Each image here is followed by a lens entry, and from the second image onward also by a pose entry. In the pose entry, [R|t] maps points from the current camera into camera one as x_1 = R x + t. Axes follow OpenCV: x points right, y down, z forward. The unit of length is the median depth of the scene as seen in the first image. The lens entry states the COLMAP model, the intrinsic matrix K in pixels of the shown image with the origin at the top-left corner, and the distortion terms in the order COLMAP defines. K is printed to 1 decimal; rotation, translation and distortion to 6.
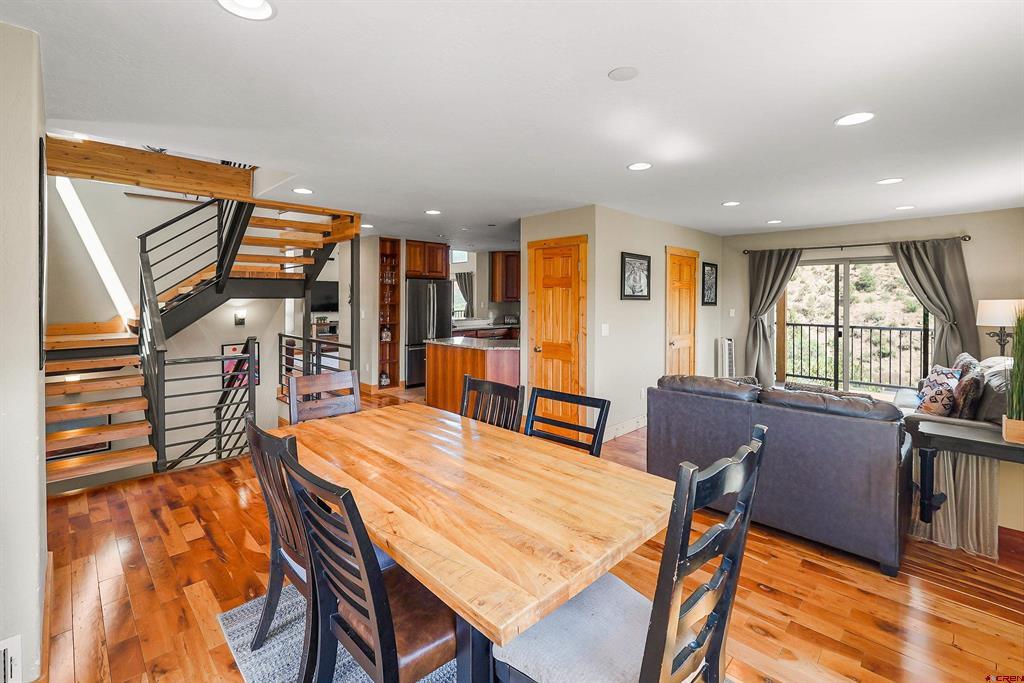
lens RADIAL K [[449.5, 0, 515.5], [0, 449.5, 307.3], [0, 0, 1]] dist [-0.009859, 0.000342]
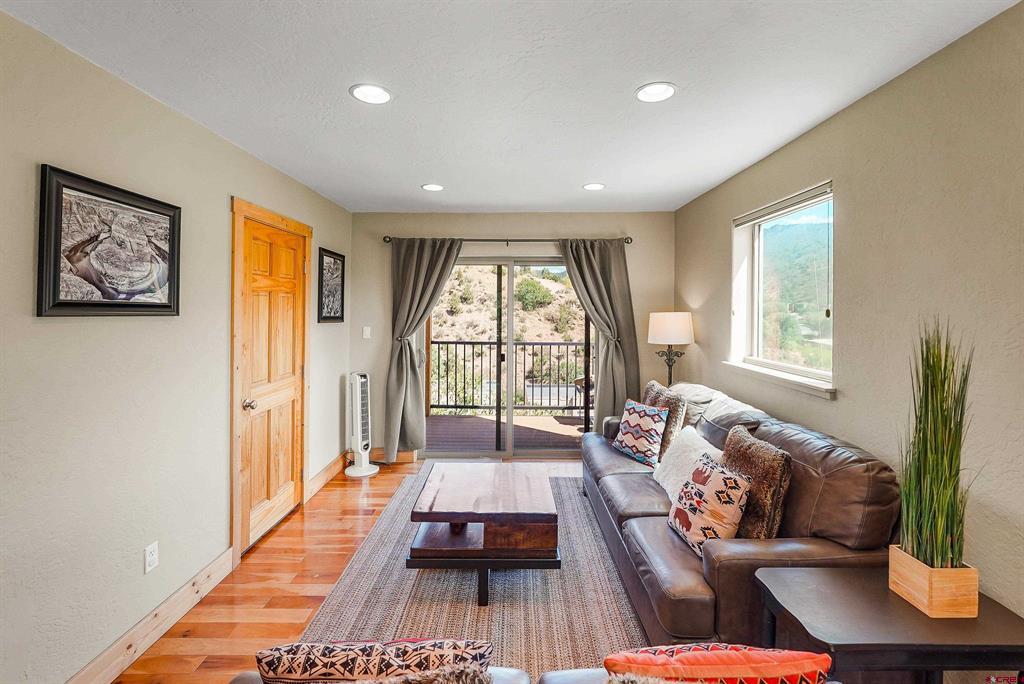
lens RADIAL K [[449.5, 0, 515.5], [0, 449.5, 307.8], [0, 0, 1]] dist [-0.009859, 0.000342]
pose [[0.714390, 0.005194, 0.699728, 0.212288], [0.010386, 0.999784, -0.018024, -0.010848], [-0.699670, 0.020144, 0.714182, 0.450081]]
